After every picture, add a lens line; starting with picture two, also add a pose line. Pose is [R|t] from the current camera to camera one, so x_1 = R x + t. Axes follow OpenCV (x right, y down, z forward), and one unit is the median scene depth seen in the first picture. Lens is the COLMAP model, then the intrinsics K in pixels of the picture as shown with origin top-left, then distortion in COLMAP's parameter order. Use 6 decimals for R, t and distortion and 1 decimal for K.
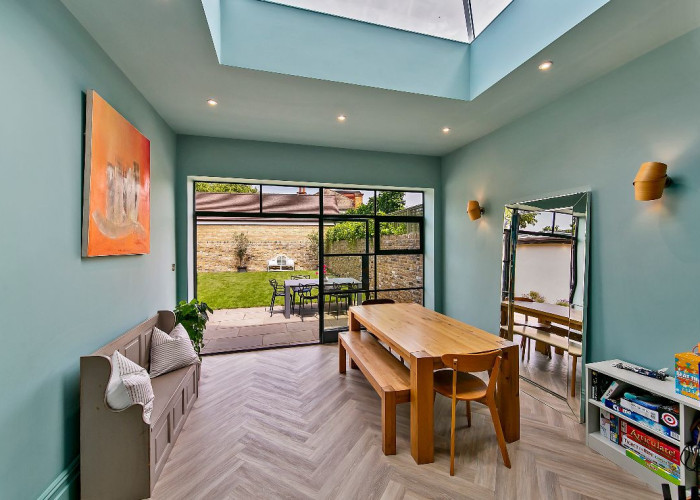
lens RADIAL K [[268.4, 0, 347.3], [0, 268.4, 245.1], [0, 0, 1]] dist [0.000146, -0.000142]
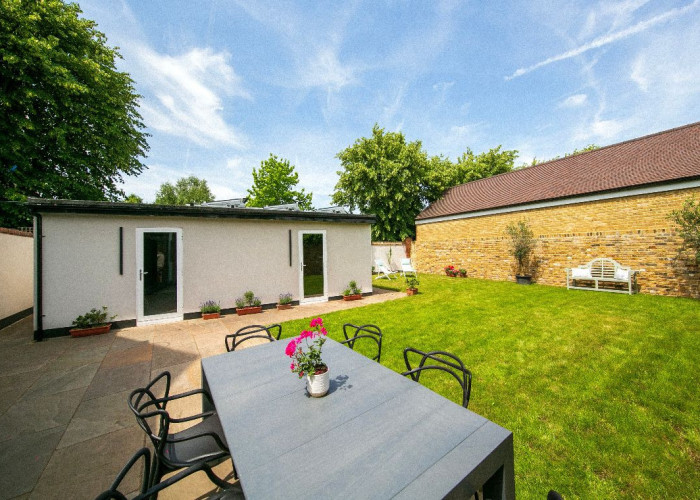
lens RADIAL K [[268.4, 0, 347.3], [0, 268.4, 245.1], [0, 0, 1]] dist [0.000146, -0.000142]
pose [[0.340534, -0.016311, -0.940091, 0.066875], [0.022676, 0.999701, -0.009131, 0.004734], [0.939959, -0.018208, 0.340802, 0.395960]]
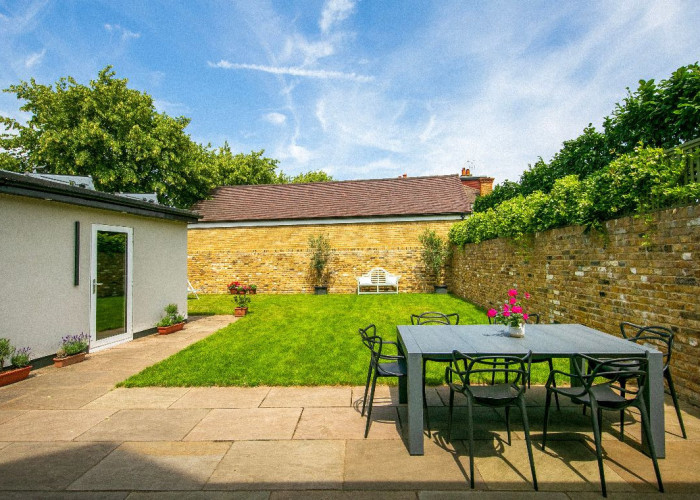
lens RADIAL K [[346.9, 0, 352.6], [0, 346.9, 251.6], [0, 0, 1]] dist [-0.003994, -0.001783]
pose [[0.954121, -0.017753, -0.298896, -0.057628], [0.012454, 0.999730, -0.019623, 0.012025], [0.299163, 0.015001, 0.954084, 0.199592]]
